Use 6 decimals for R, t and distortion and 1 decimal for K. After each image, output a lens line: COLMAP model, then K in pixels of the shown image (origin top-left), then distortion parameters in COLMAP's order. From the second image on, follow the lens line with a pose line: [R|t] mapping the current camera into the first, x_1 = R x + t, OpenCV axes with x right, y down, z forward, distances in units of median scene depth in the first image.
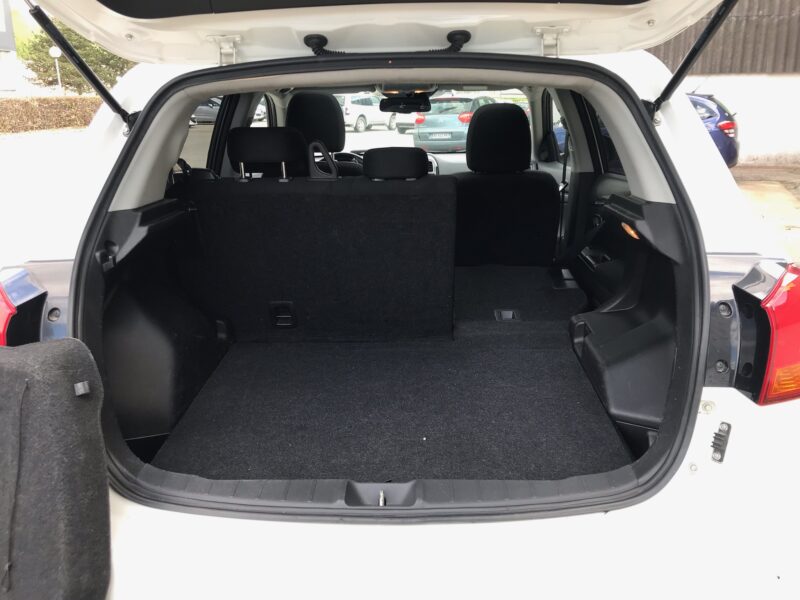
lens RADIAL K [[660.4, 0, 396.4], [0, 660.4, 297.2], [0, 0, 1]] dist [0.010372, 0.003222]
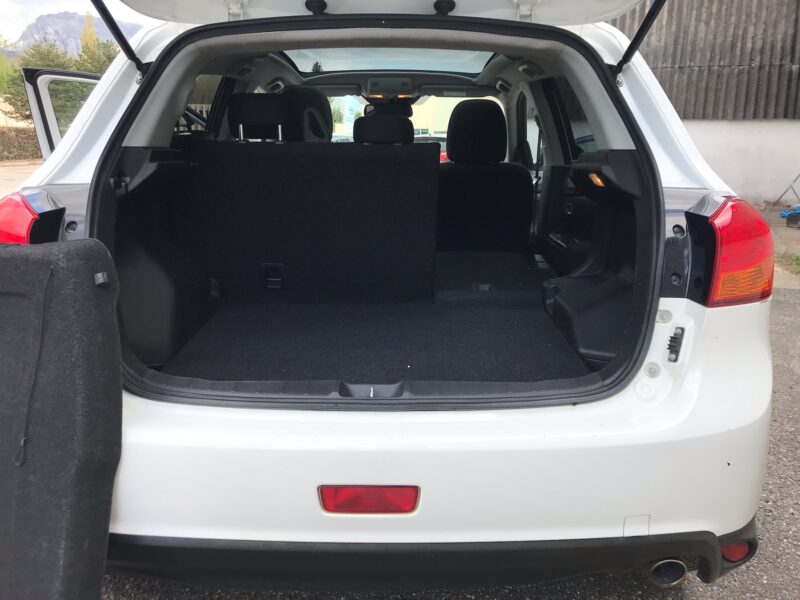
lens RADIAL K [[659.7, 0, 396.1], [0, 659.7, 296.8], [0, 0, 1]] dist [0.011802, 0.003822]
pose [[0.999102, 0.017505, 0.038578, -0.021971], [-0.015040, 0.997883, -0.063272, 0.172495], [-0.039604, 0.062635, 0.997250, -0.081788]]
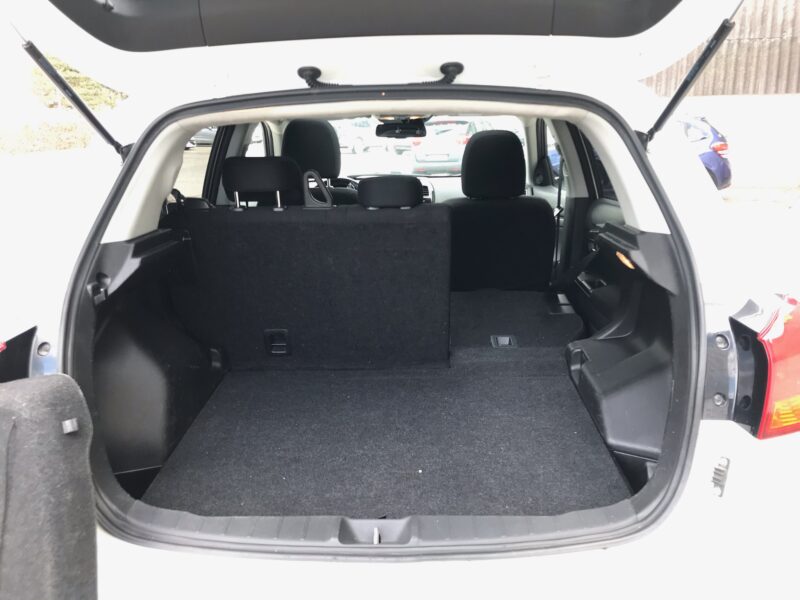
lens RADIAL K [[657.9, 0, 396.3], [0, 657.9, 296.5], [0, 0, 1]] dist [0.030356, -0.035204]
pose [[0.999985, -0.004682, 0.002783, 0.005564], [0.004765, 0.999517, -0.030719, -0.016600], [-0.002638, 0.030731, 0.999524, 0.008251]]
